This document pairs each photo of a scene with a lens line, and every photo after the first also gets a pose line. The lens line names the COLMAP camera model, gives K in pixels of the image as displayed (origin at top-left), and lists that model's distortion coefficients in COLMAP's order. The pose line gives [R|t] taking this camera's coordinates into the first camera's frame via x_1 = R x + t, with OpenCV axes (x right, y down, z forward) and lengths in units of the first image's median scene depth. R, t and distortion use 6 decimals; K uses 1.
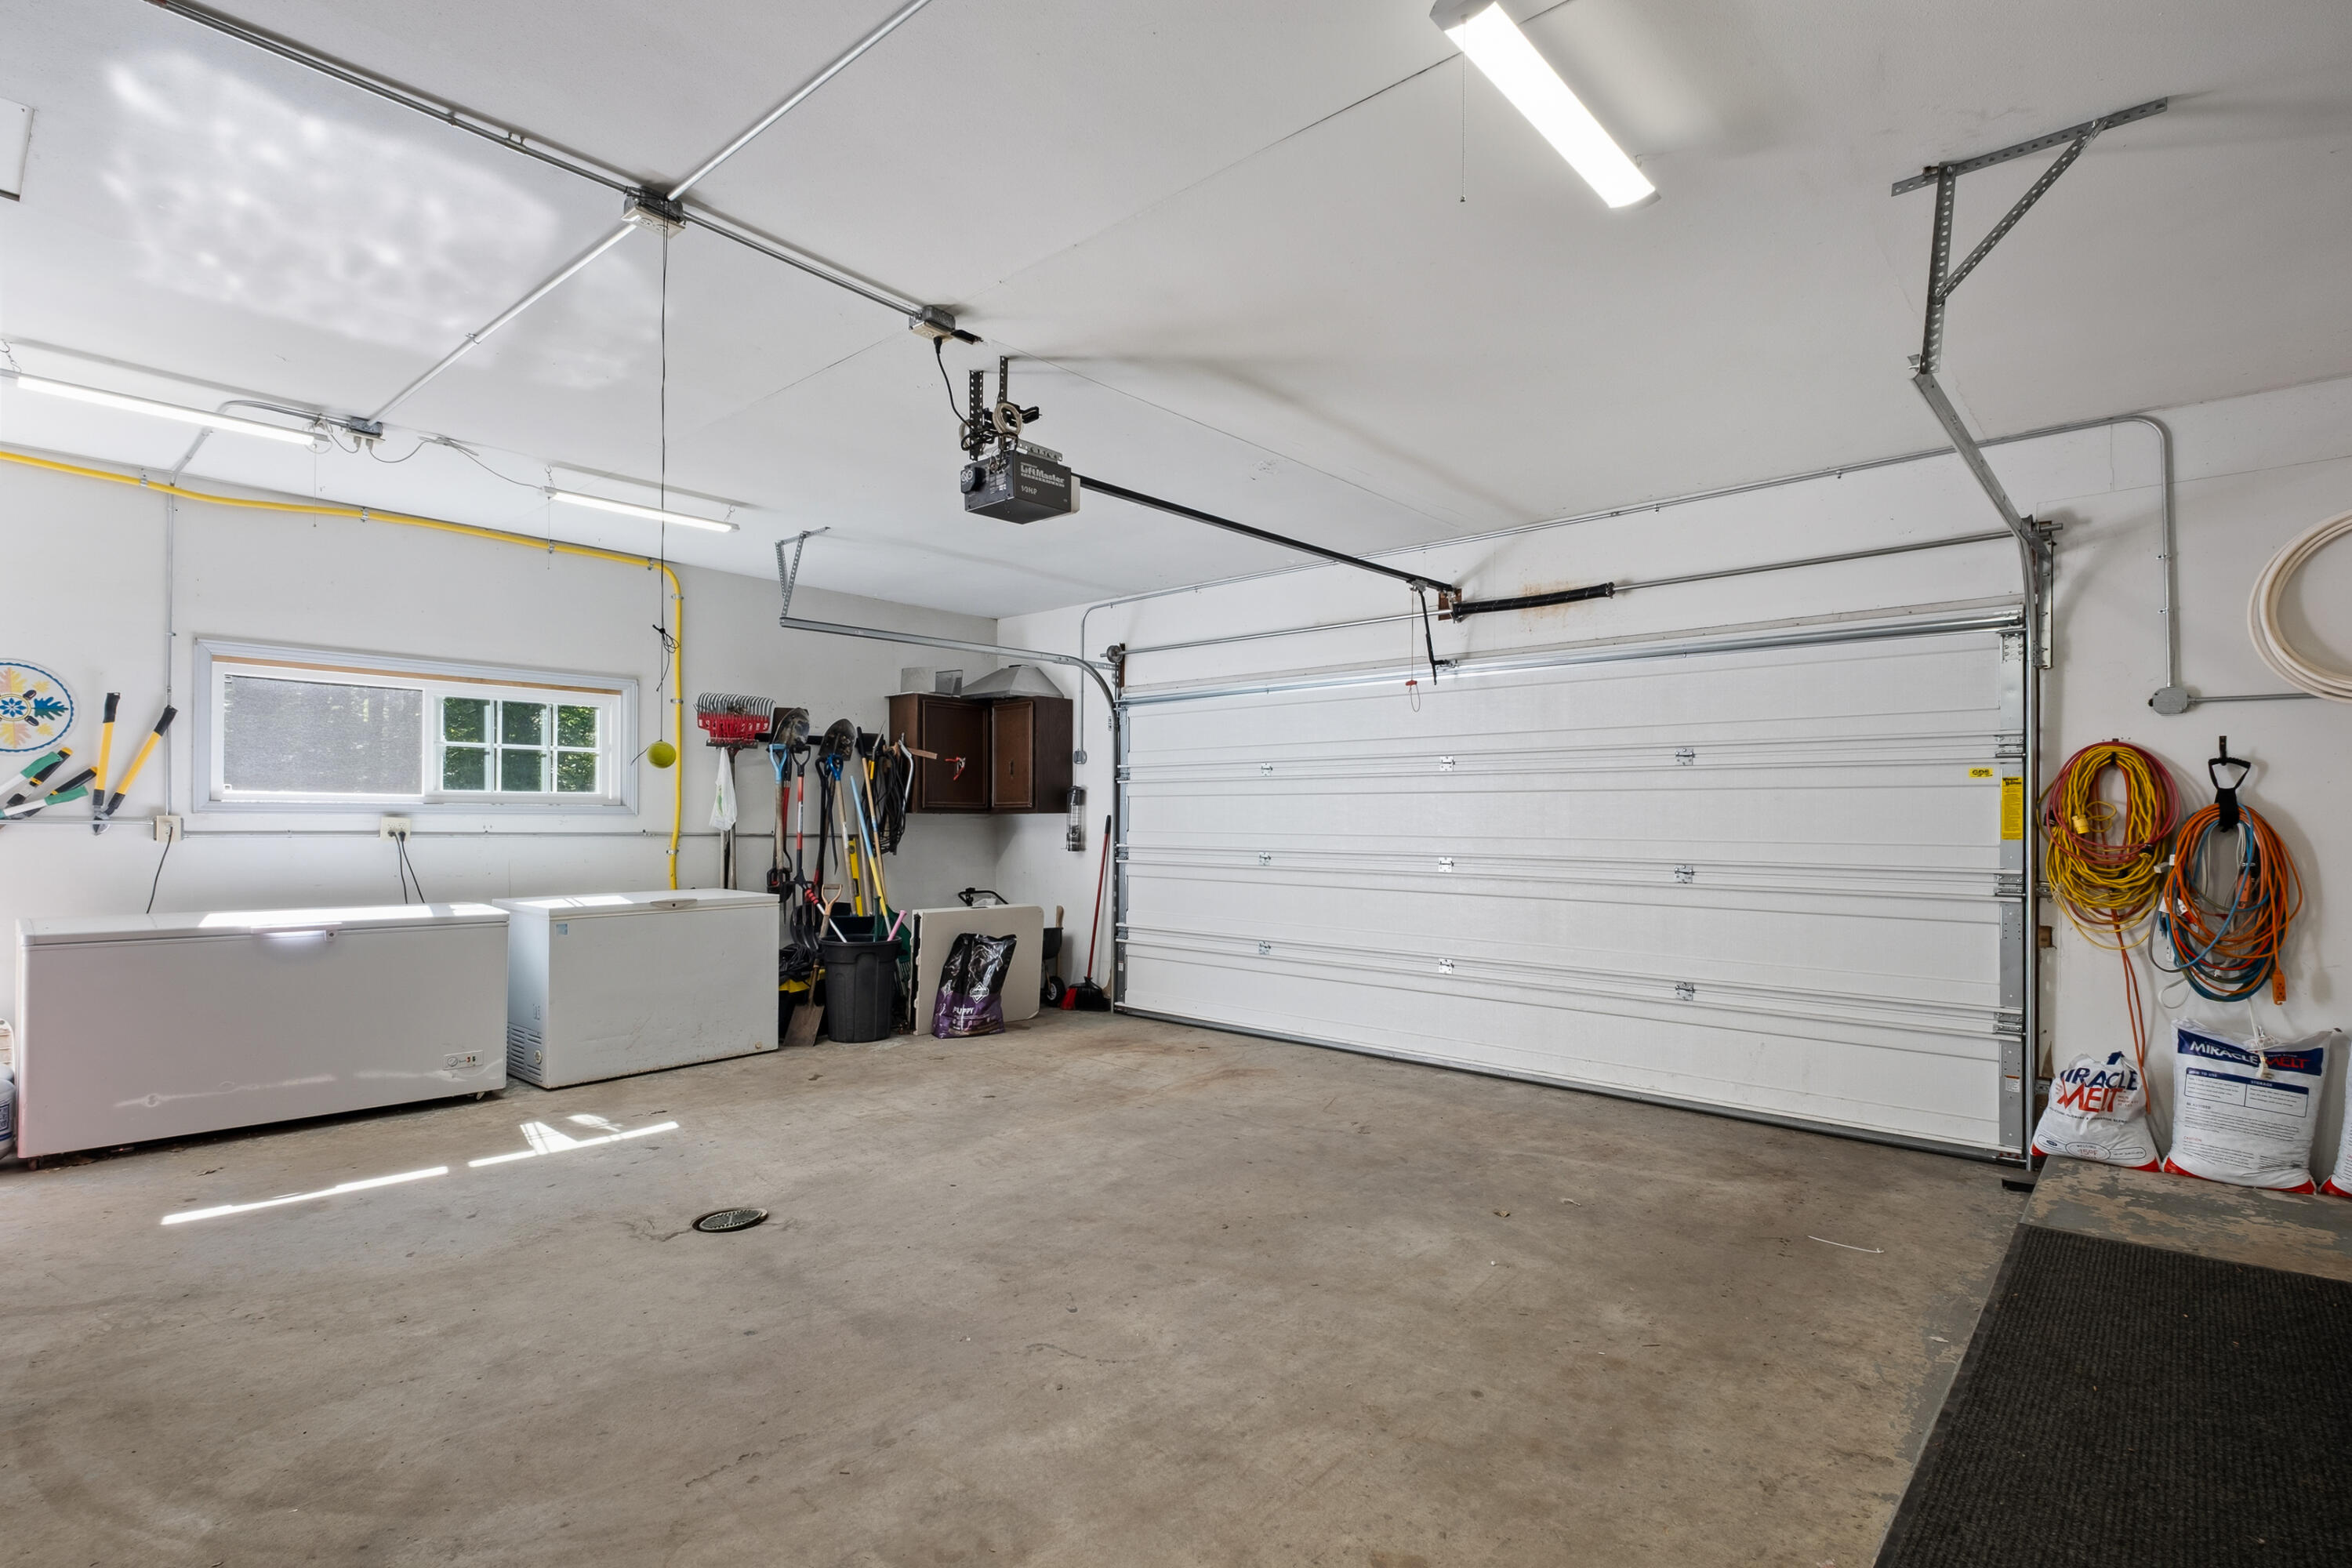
lens RADIAL K [[1124.1, 0, 1170.2], [0, 1124.1, 799.6], [0, 0, 1]] dist [0.000929, -0.000544]
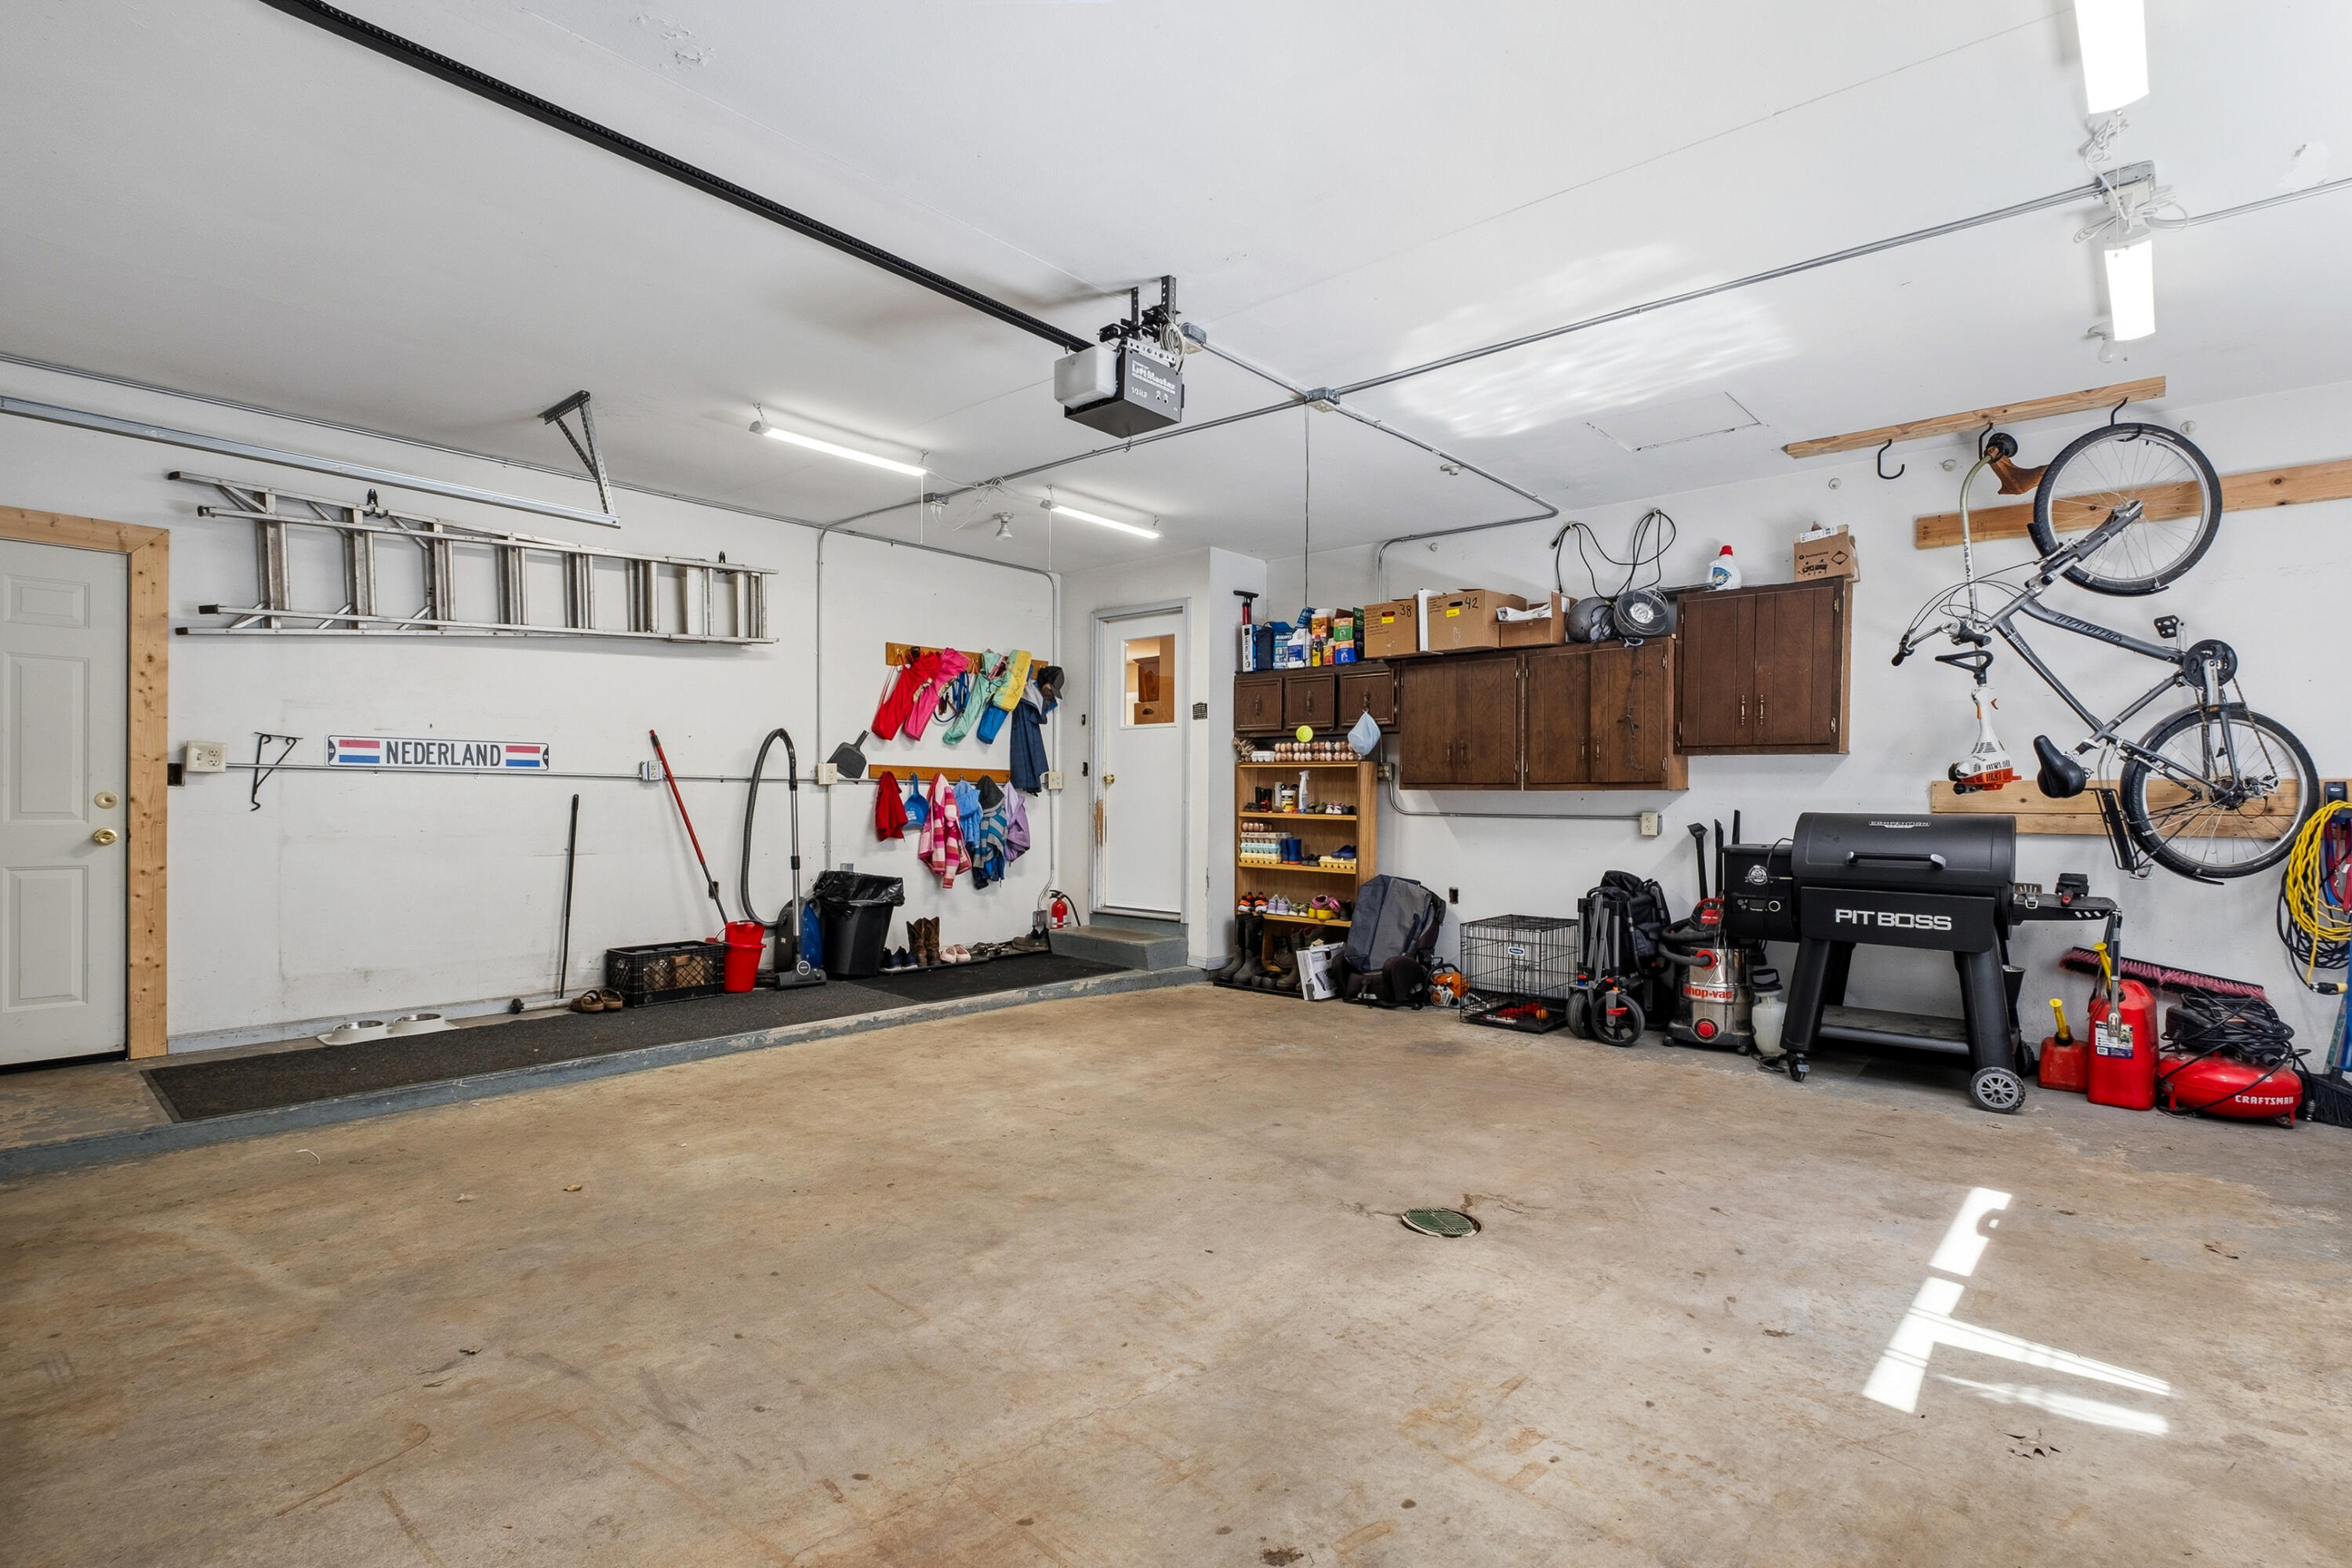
lens RADIAL K [[1124.1, 0, 1184.0], [0, 1124.1, 797.6], [0, 0, 1]] dist [0.000929, -0.000544]
pose [[-0.999749, -0.015496, -0.016179, -0.179910], [-0.015215, 0.999734, -0.017353, 0.064418], [0.016444, -0.017103, -0.999719, 1.966133]]
